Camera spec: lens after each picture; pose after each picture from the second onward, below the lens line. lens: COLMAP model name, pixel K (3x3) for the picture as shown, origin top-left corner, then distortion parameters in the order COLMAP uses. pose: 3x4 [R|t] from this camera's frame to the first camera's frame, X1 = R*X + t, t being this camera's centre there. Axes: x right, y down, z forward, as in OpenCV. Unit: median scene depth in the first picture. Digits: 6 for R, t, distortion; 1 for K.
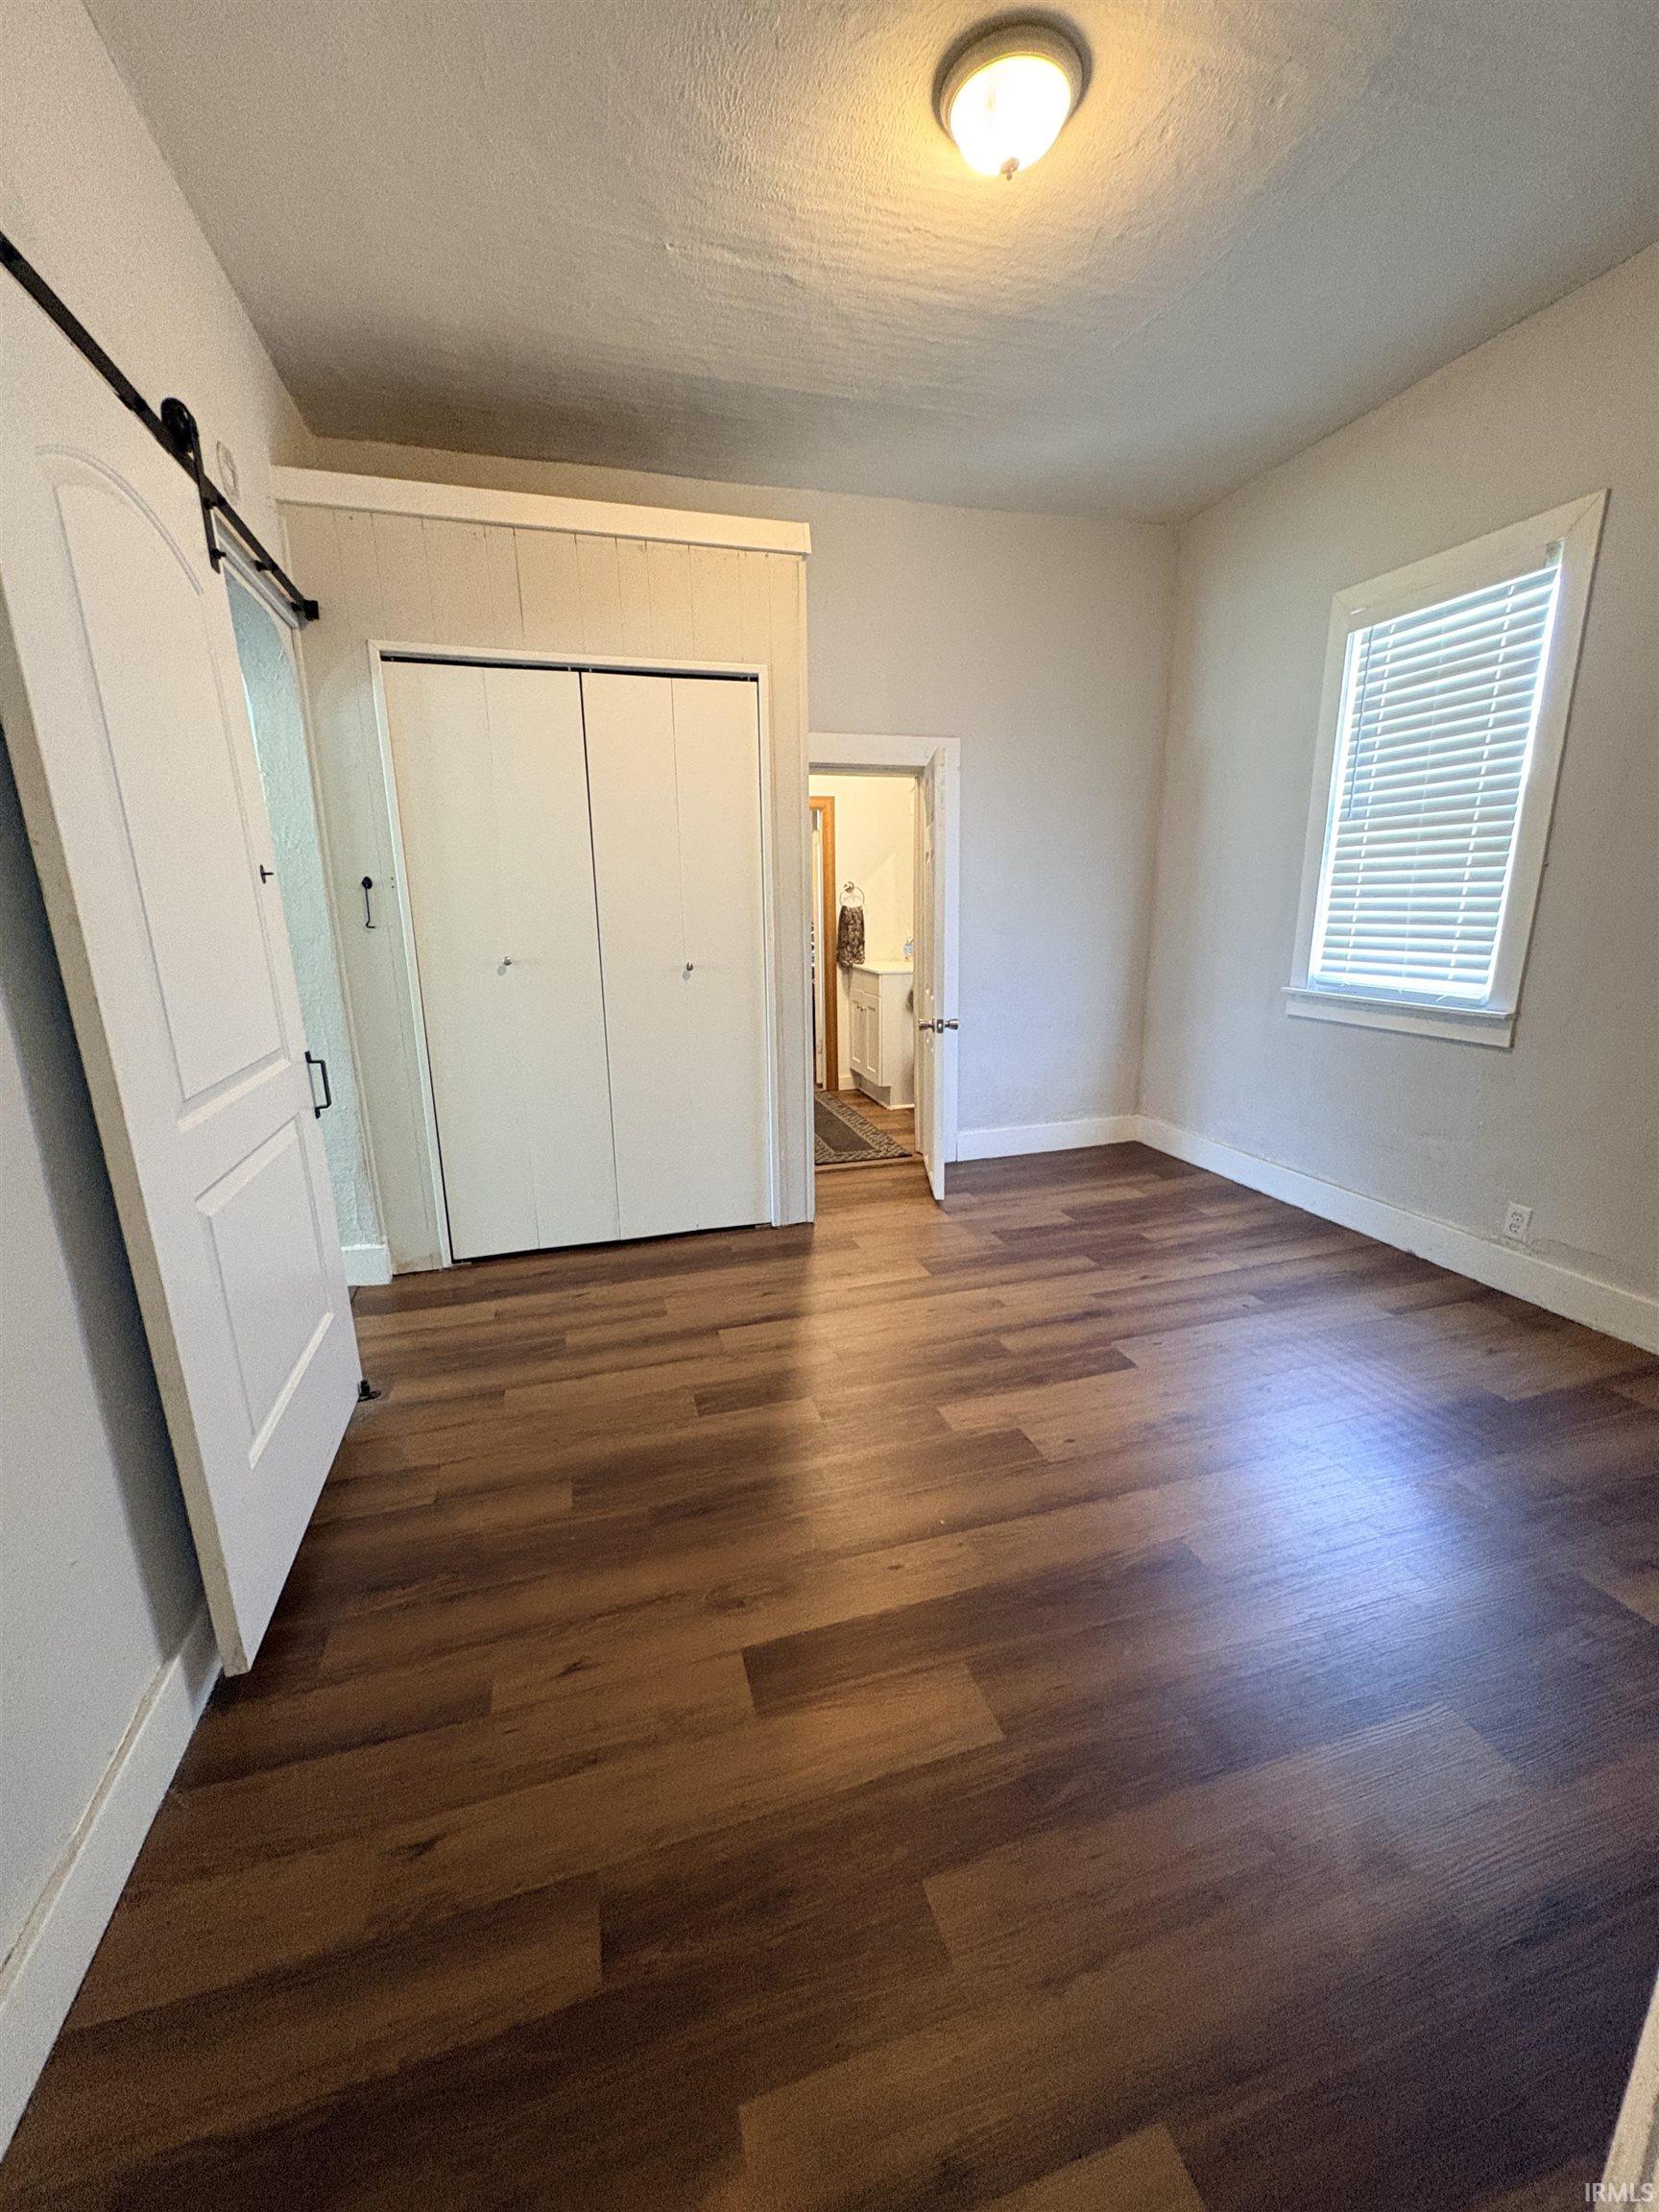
lens RADIAL K [[879.5, 0, 829.6], [0, 879.5, 1109.6], [0, 0, 1]] dist [0.001973, 0.000785]
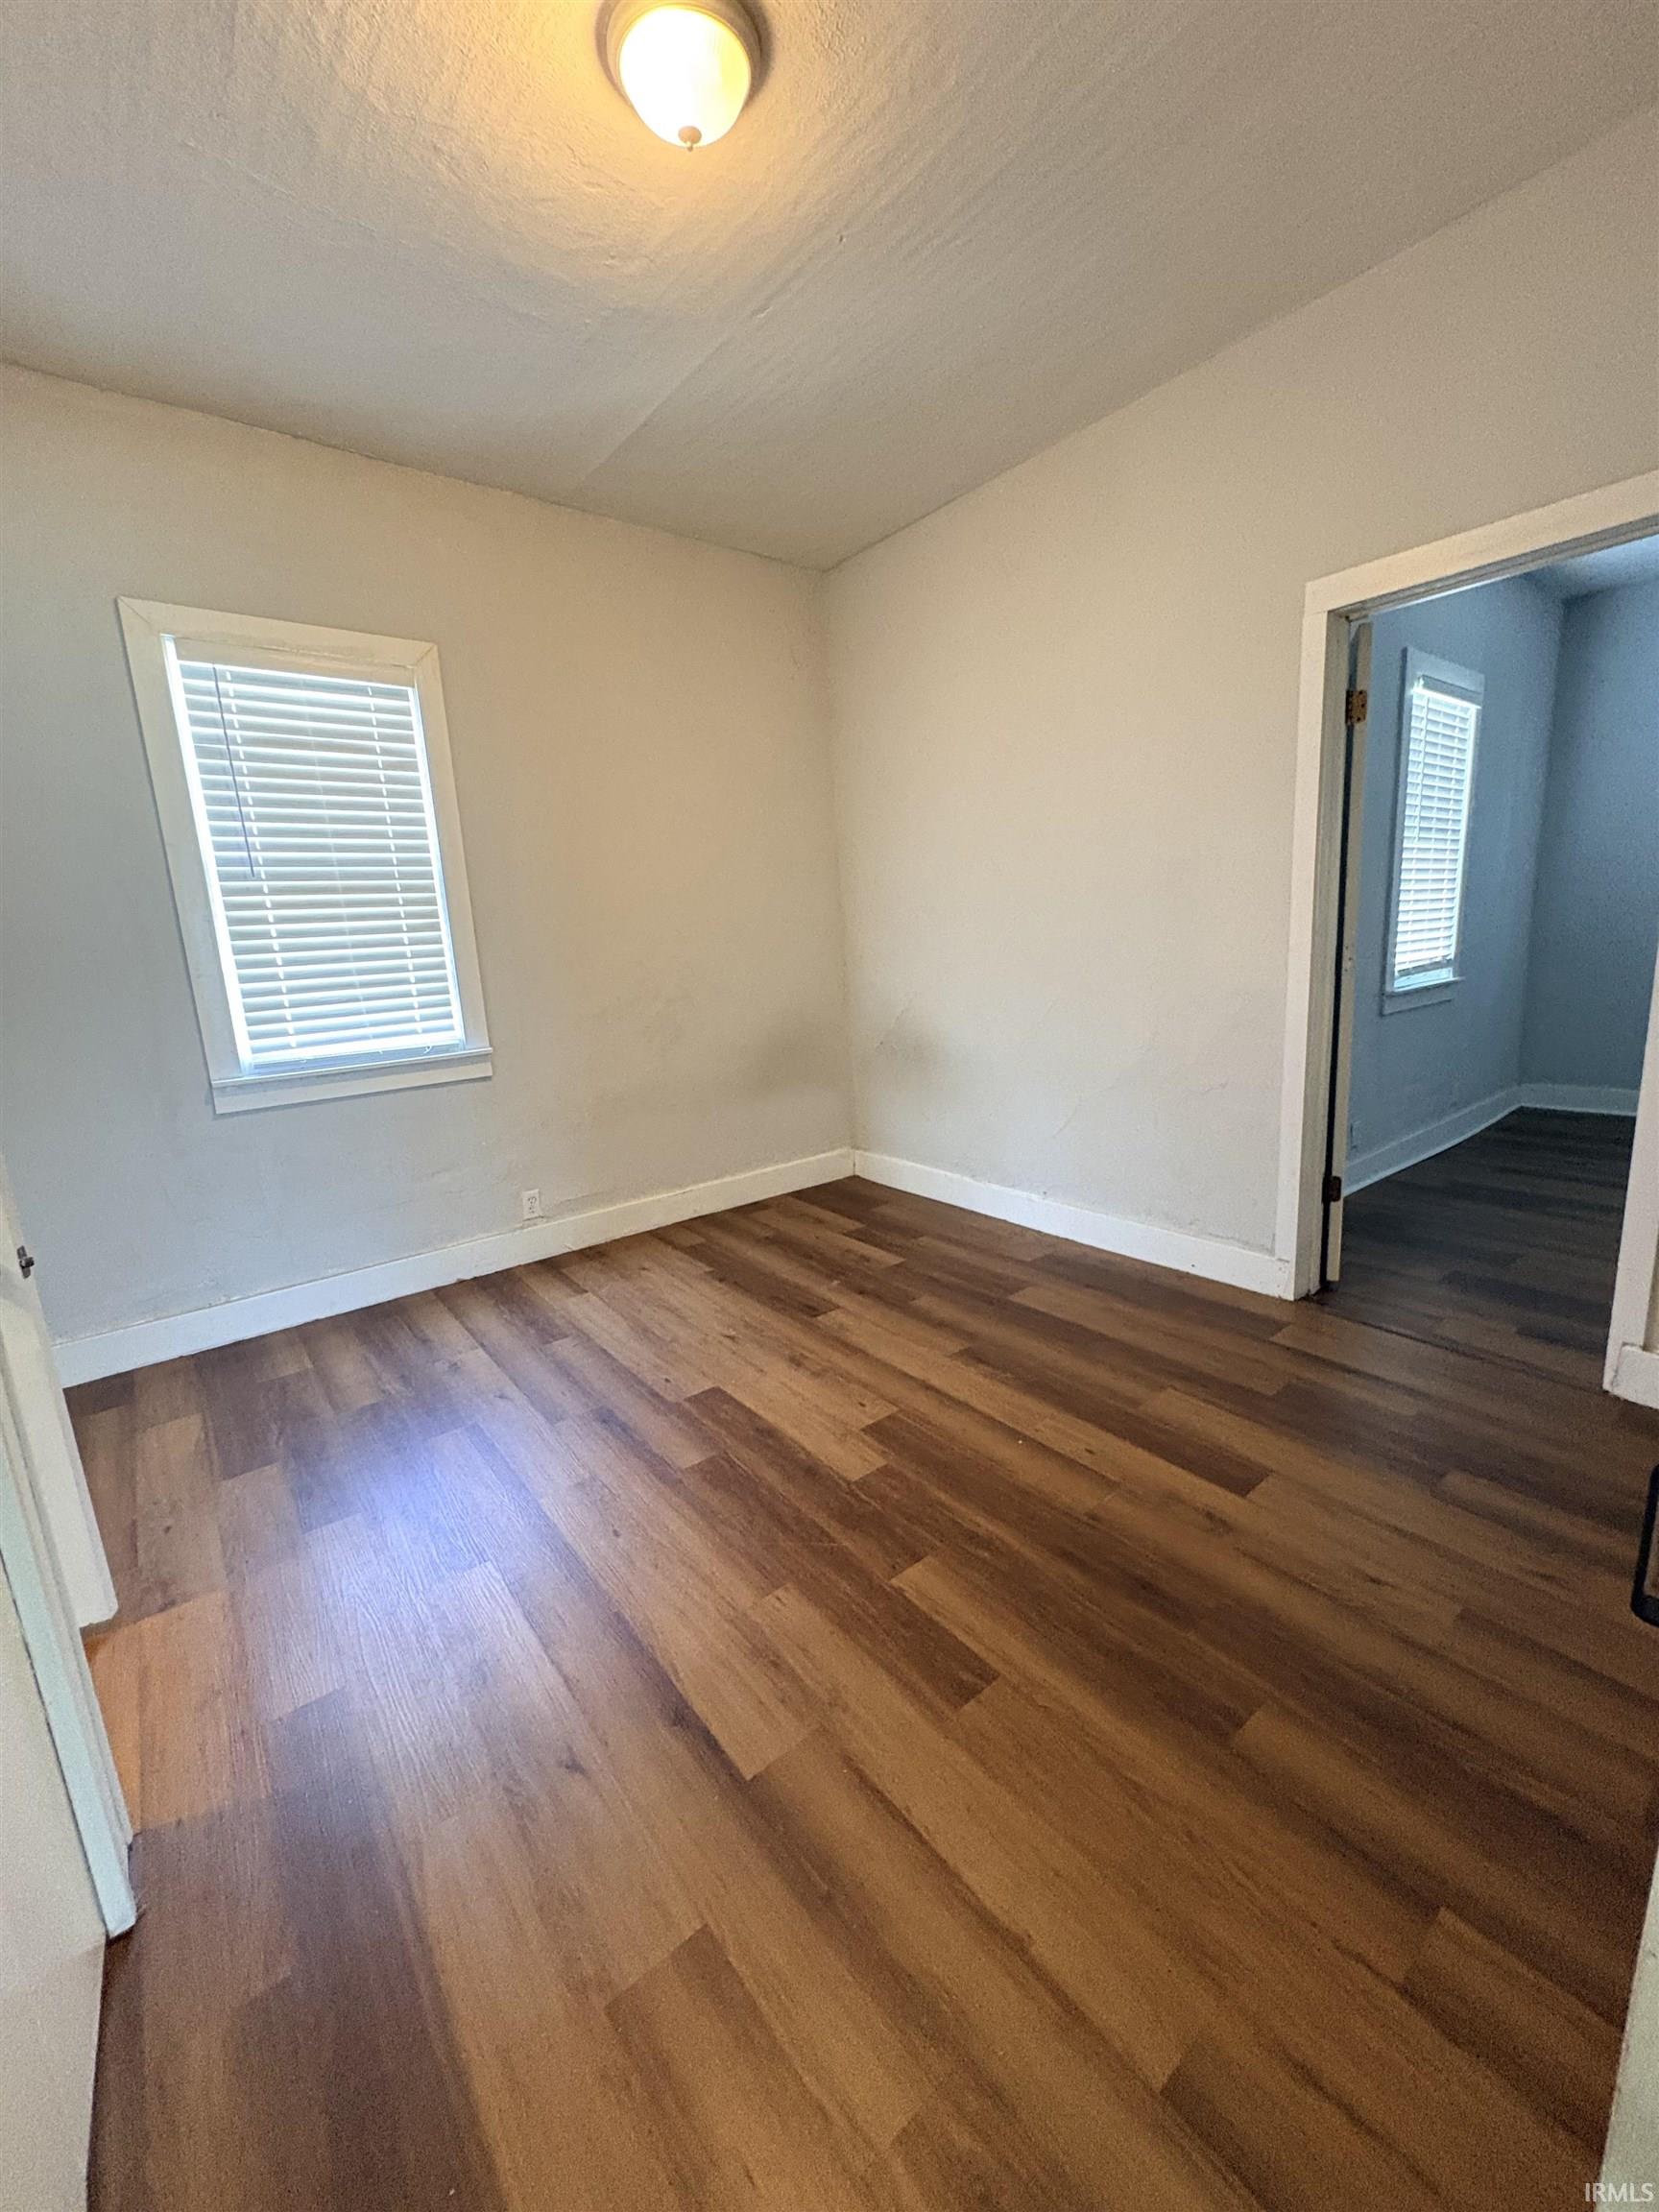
lens RADIAL K [[879.5, 0, 829.0], [0, 879.5, 1110.5], [0, 0, 1]] dist [0.001973, 0.000785]
pose [[-0.357480, -0.154067, 0.921125, -0.528964], [0.276799, 0.924505, 0.262056, -0.213664], [-0.891959, 0.348646, -0.287847, 0.935204]]
